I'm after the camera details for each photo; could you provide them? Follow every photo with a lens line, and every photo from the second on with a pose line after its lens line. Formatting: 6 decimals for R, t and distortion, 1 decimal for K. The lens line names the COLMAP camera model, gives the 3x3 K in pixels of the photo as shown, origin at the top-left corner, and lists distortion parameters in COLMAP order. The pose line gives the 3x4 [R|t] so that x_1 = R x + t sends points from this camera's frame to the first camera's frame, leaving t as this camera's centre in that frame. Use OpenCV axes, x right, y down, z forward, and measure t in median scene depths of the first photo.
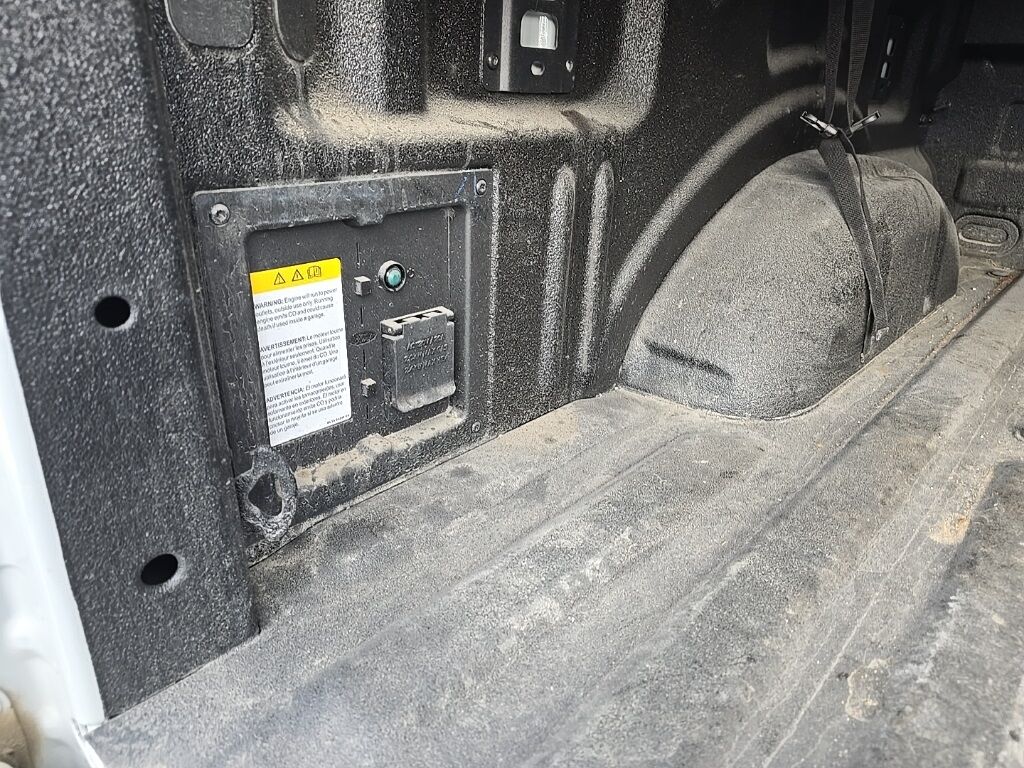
lens RADIAL K [[678.5, 0, 505.8], [0, 678.5, 399.5], [0, 0, 1]] dist [0.002488, -0.001273]
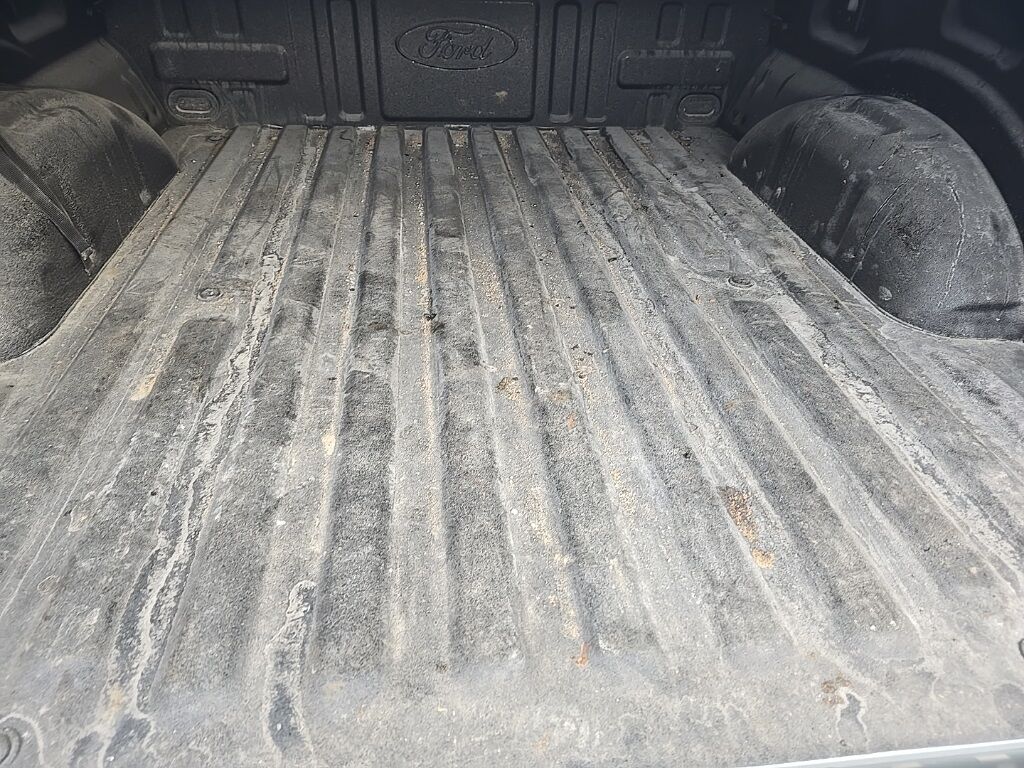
lens RADIAL K [[678.5, 0, 505.8], [0, 678.5, 399.5], [0, 0, 1]] dist [0.002488, -0.001273]
pose [[0.652444, -0.466756, 0.597039, 0.175987], [0.305985, 0.882997, 0.355934, -0.071961], [-0.693318, -0.049543, 0.718927, -0.565356]]
